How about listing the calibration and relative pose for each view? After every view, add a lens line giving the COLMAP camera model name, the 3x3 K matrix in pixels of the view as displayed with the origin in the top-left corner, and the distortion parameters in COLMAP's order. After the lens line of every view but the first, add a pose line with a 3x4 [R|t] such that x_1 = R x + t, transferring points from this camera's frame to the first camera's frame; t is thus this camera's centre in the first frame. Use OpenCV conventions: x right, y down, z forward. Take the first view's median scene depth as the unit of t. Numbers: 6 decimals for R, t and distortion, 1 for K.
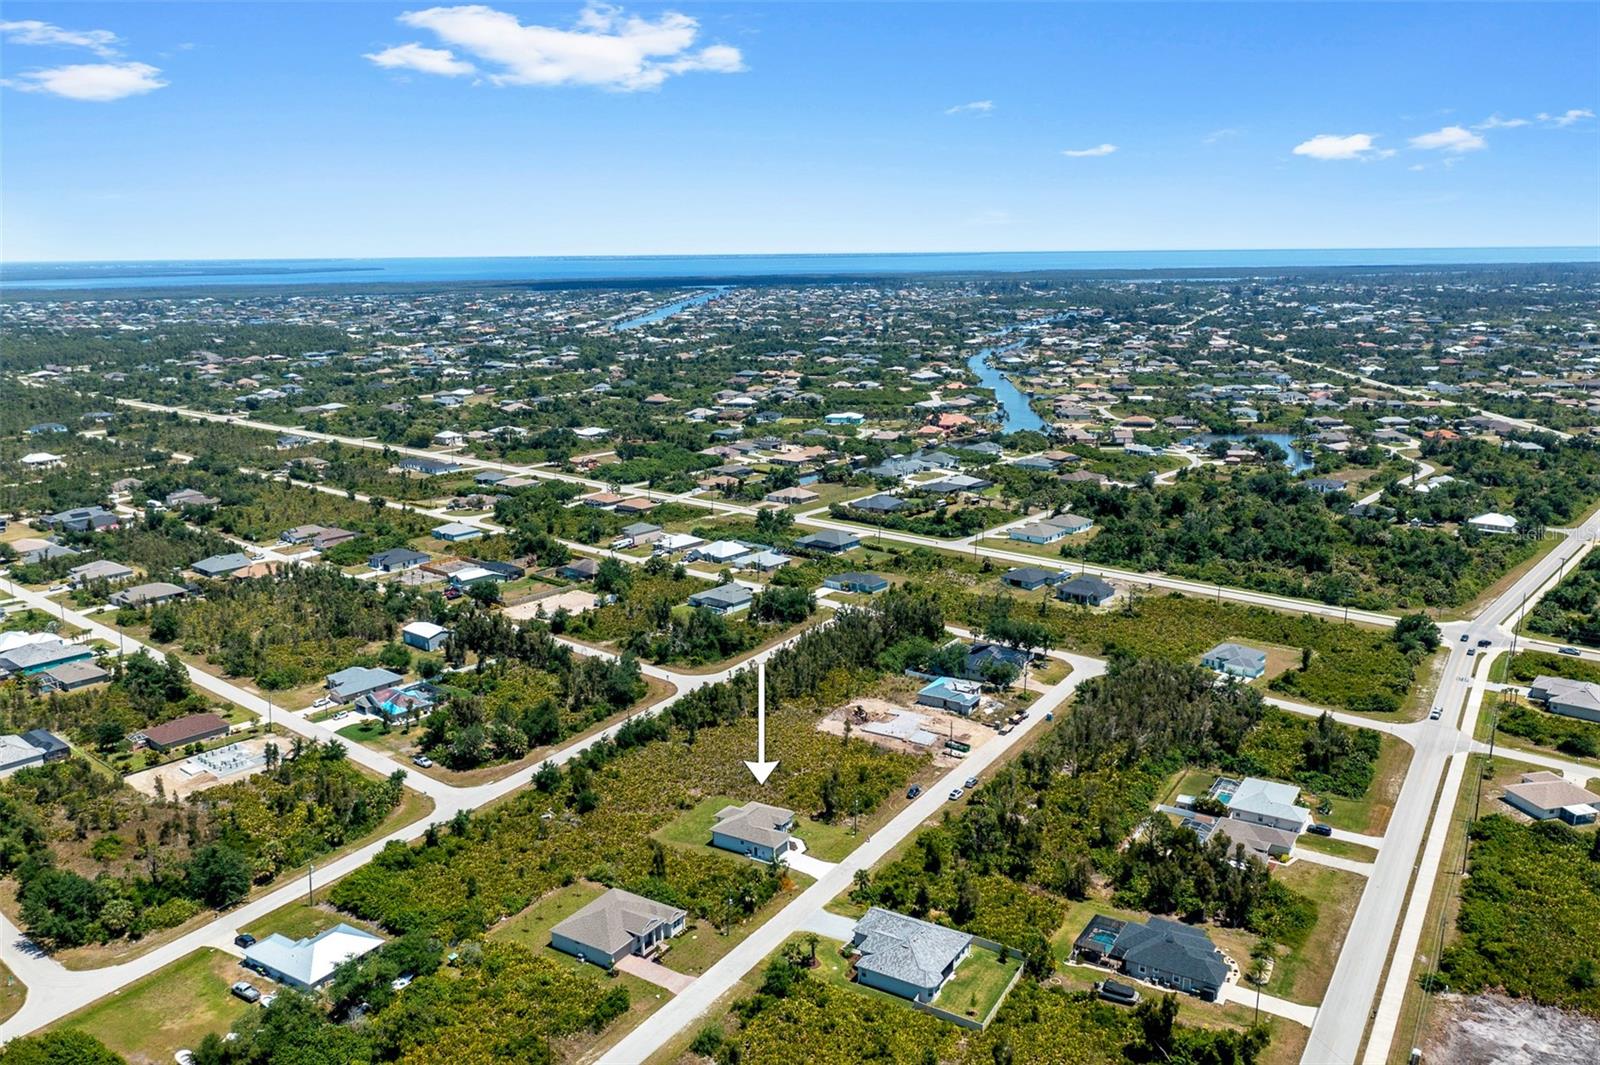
lens RADIAL K [[1250.5, 0, 800.0], [0, 1250.5, 532.5], [0, 0, 1]] dist [-0.002419, 0.000670]
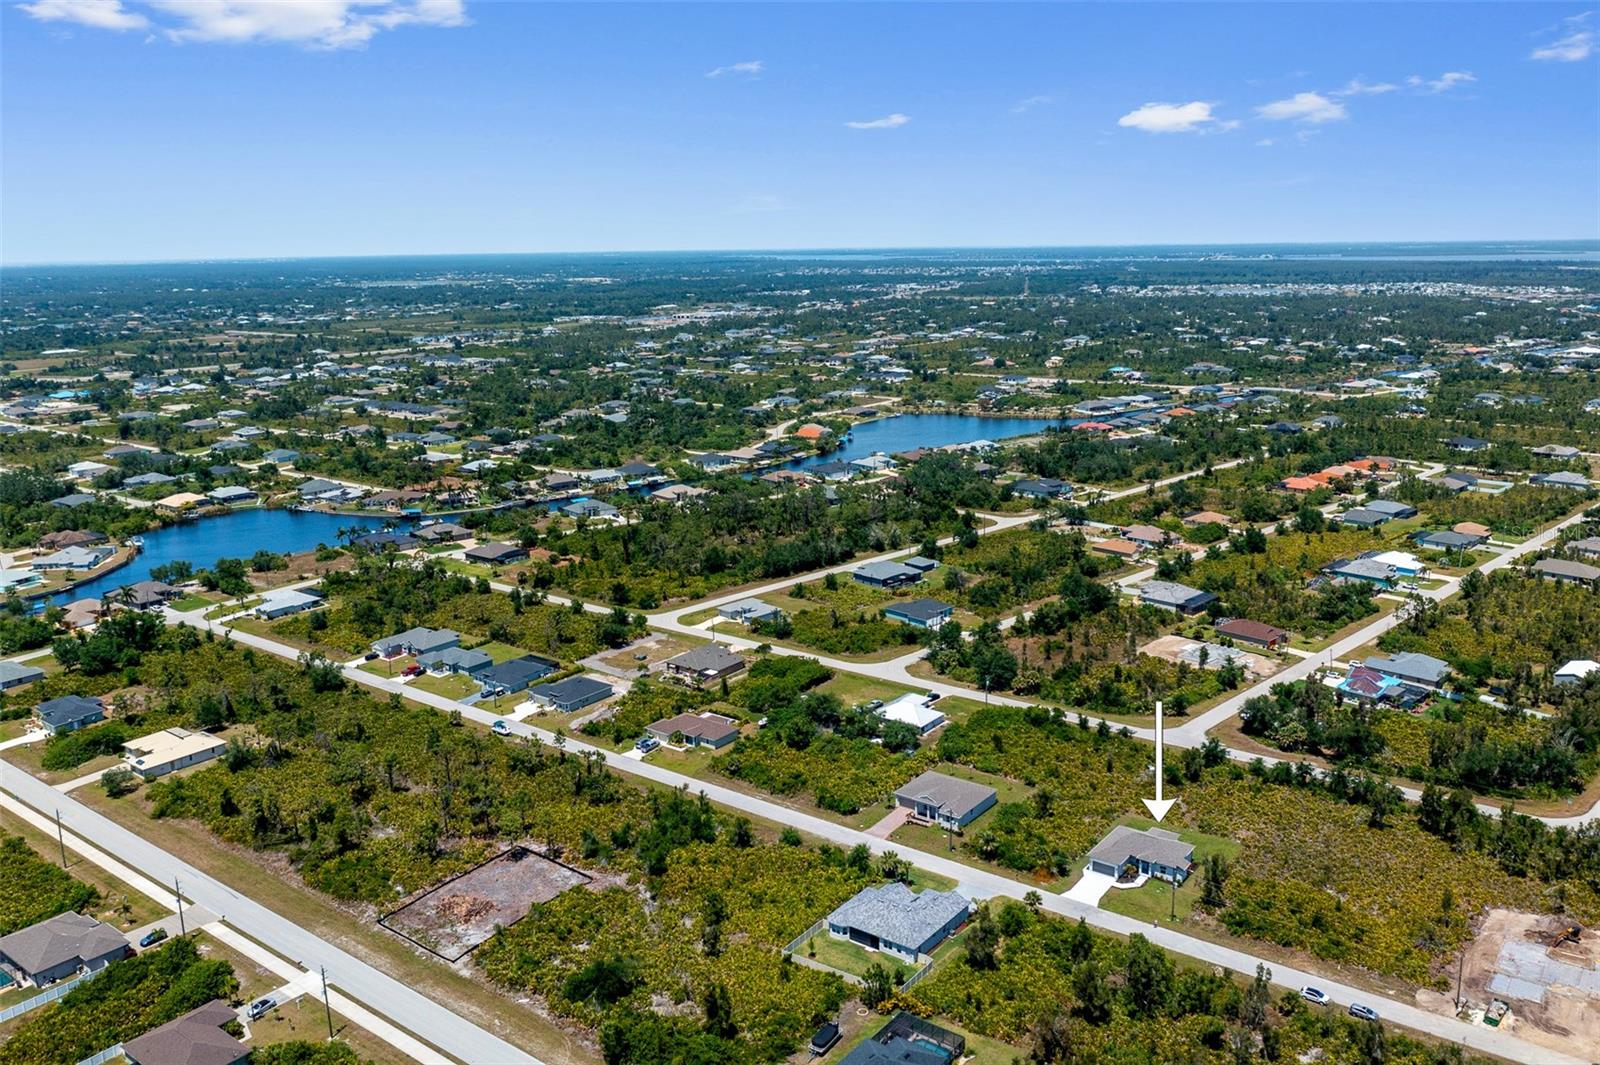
lens RADIAL K [[1250.5, 0, 800.0], [0, 1250.5, 532.5], [0, 0, 1]] dist [-0.002419, 0.000670]
pose [[-0.091231, 0.233283, -0.968120, 0.841326], [-0.202882, 0.947430, 0.247416, -0.173151], [0.974944, 0.218986, -0.039106, 0.728787]]
